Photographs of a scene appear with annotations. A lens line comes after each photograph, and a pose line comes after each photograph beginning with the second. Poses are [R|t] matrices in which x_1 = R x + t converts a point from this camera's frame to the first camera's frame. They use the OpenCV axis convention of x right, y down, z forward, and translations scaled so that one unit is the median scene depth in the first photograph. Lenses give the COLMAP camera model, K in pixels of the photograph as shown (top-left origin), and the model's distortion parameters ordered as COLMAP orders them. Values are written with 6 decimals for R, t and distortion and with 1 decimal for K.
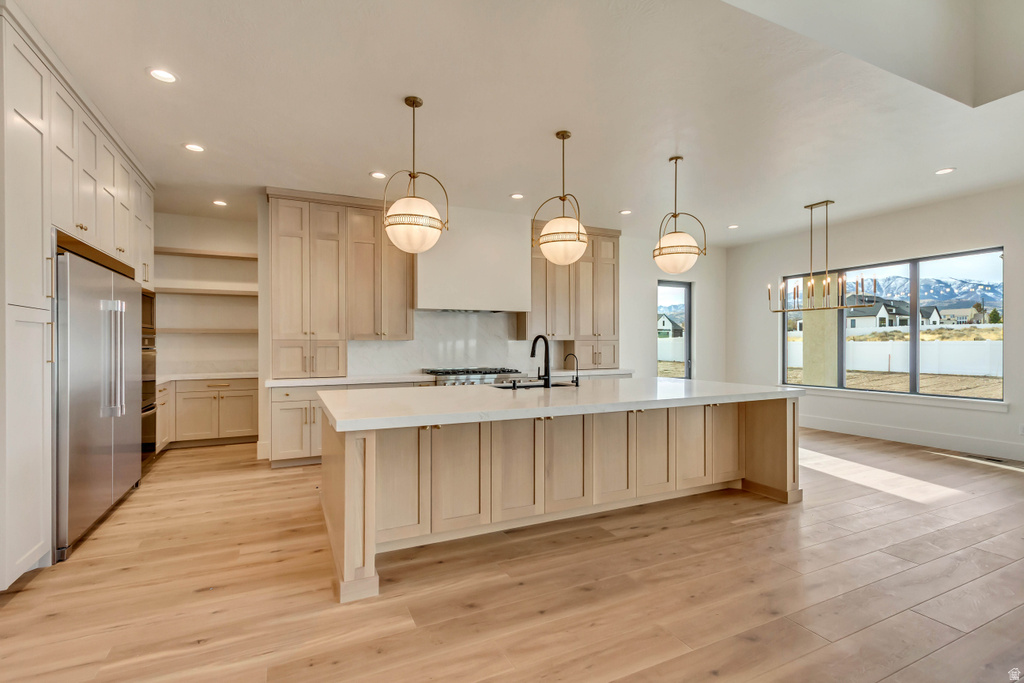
lens RADIAL K [[470.5, 0, 513.7], [0, 470.5, 348.4], [0, 0, 1]] dist [0.006231, 0.000073]
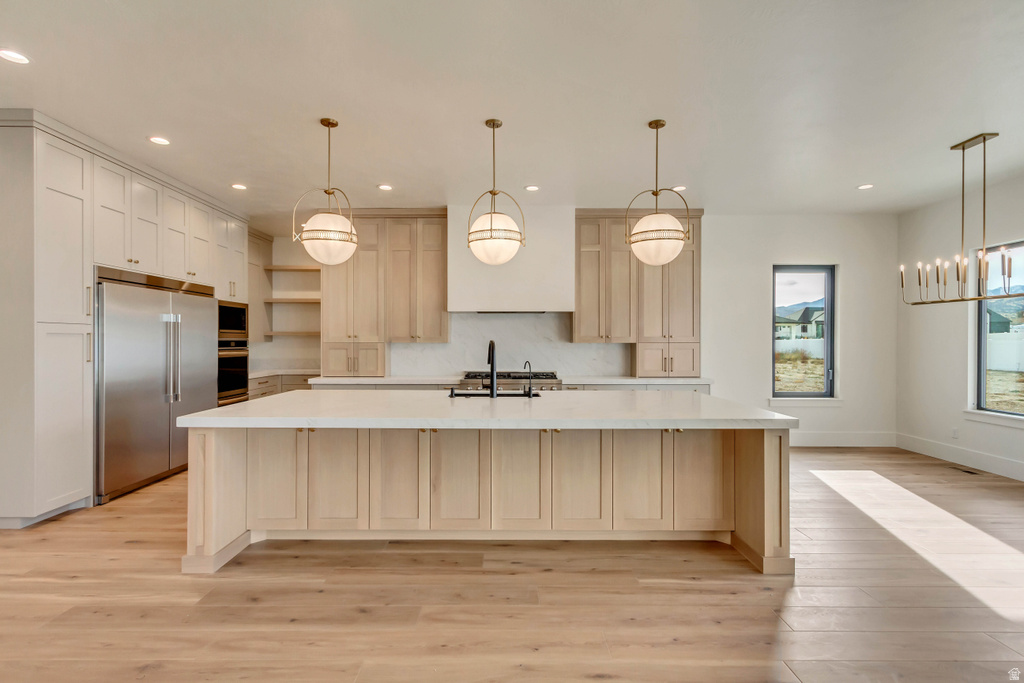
lens RADIAL K [[501.5, 0, 511.3], [0, 501.5, 345.2], [0, 0, 1]] dist [0.006721, -0.000534]
pose [[0.904911, 0.008356, -0.425518, 0.557445], [-0.008320, 0.999963, 0.001943, -0.022950], [0.425518, 0.001782, 0.904948, 0.129242]]
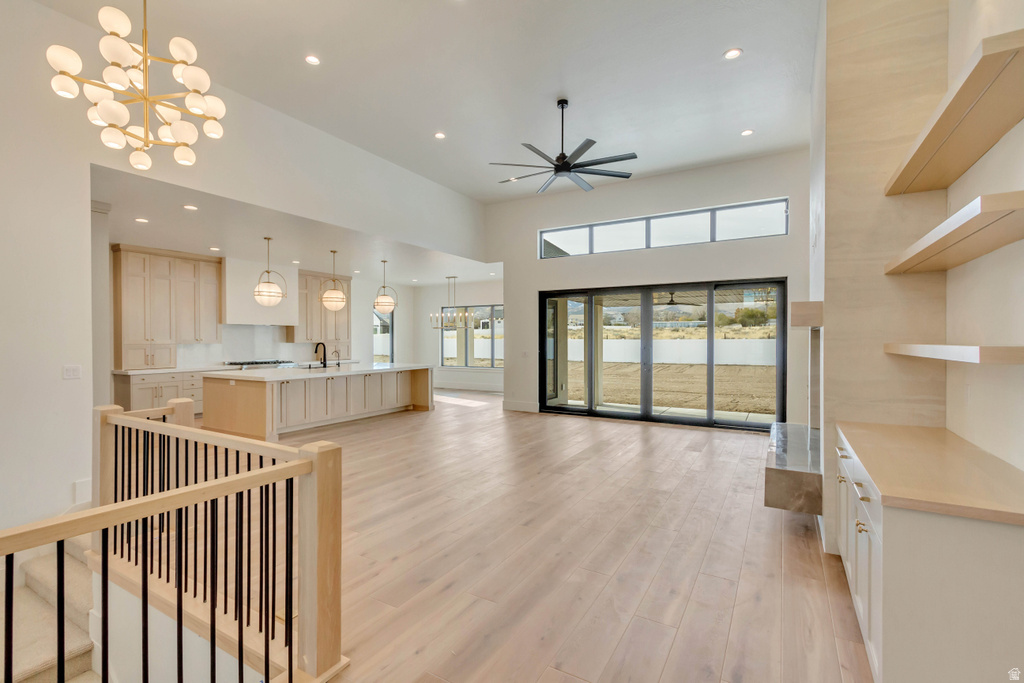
lens RADIAL K [[470.5, 0, 513.7], [0, 470.5, 348.4], [0, 0, 1]] dist [0.006231, 0.000073]
pose [[0.824482, -0.007972, 0.565832, -0.454099], [0.001053, 0.999921, 0.012553, -0.030299], [-0.565887, -0.009754, 0.824425, -1.305941]]
